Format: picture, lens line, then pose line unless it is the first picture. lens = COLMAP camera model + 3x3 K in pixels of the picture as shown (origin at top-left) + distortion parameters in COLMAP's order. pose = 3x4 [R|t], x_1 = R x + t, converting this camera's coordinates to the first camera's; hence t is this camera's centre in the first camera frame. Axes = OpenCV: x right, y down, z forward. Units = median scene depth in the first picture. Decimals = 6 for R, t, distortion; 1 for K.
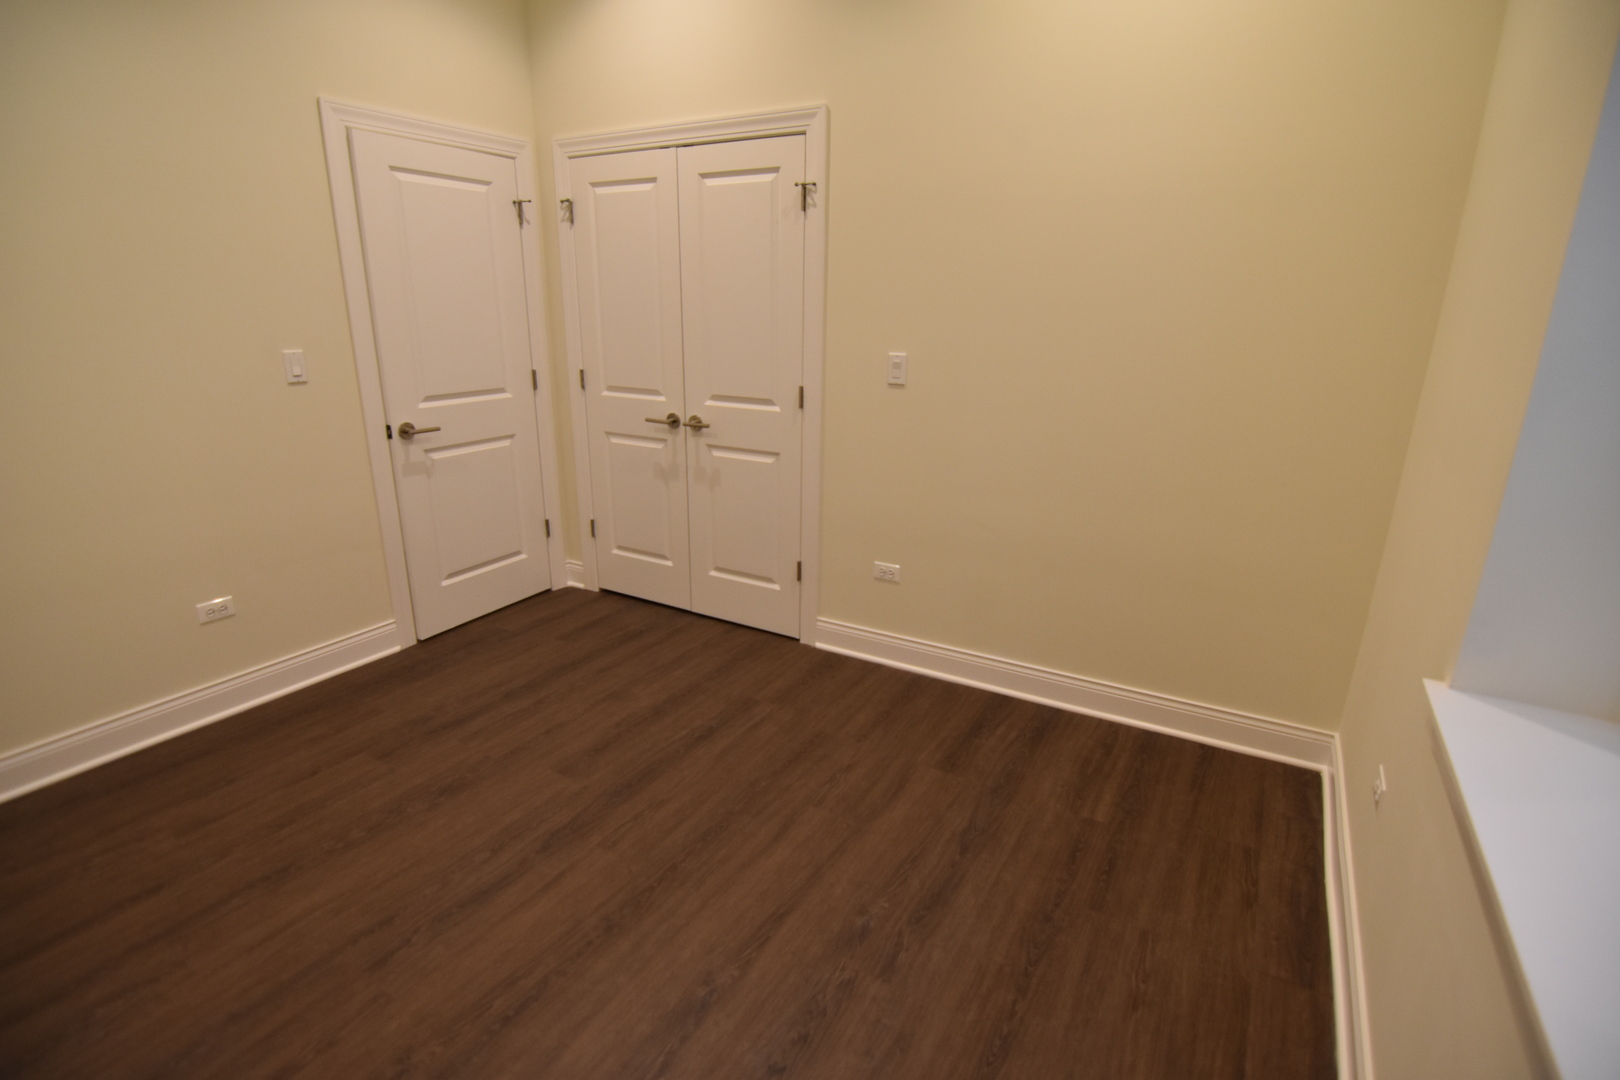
lens RADIAL K [[781.6, 0, 805.4], [0, 781.6, 538.5], [0, 0, 1]] dist [0.001097, -0.017073]
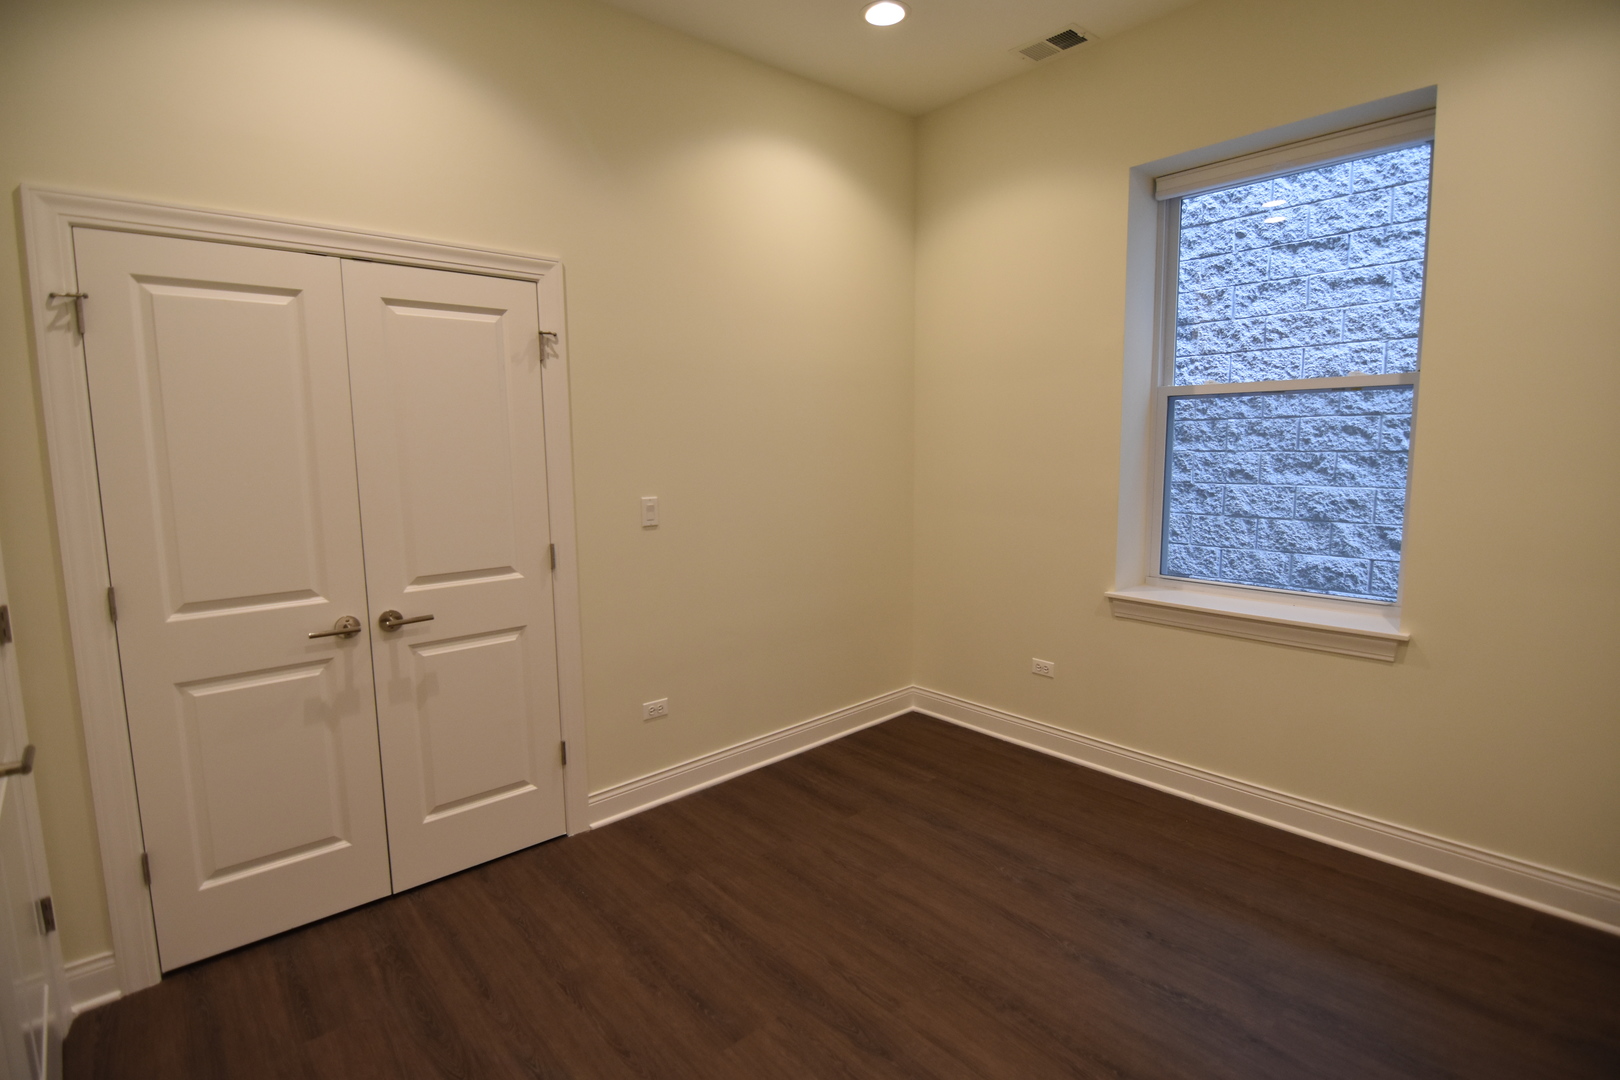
lens RADIAL K [[781.6, 0, 805.4], [0, 781.6, 538.5], [0, 0, 1]] dist [0.001097, -0.017073]
pose [[0.313601, -0.130981, 0.940478, -0.812418], [0.295031, 0.954861, 0.034606, -0.156146], [-0.902558, 0.266617, 0.338088, 0.460376]]
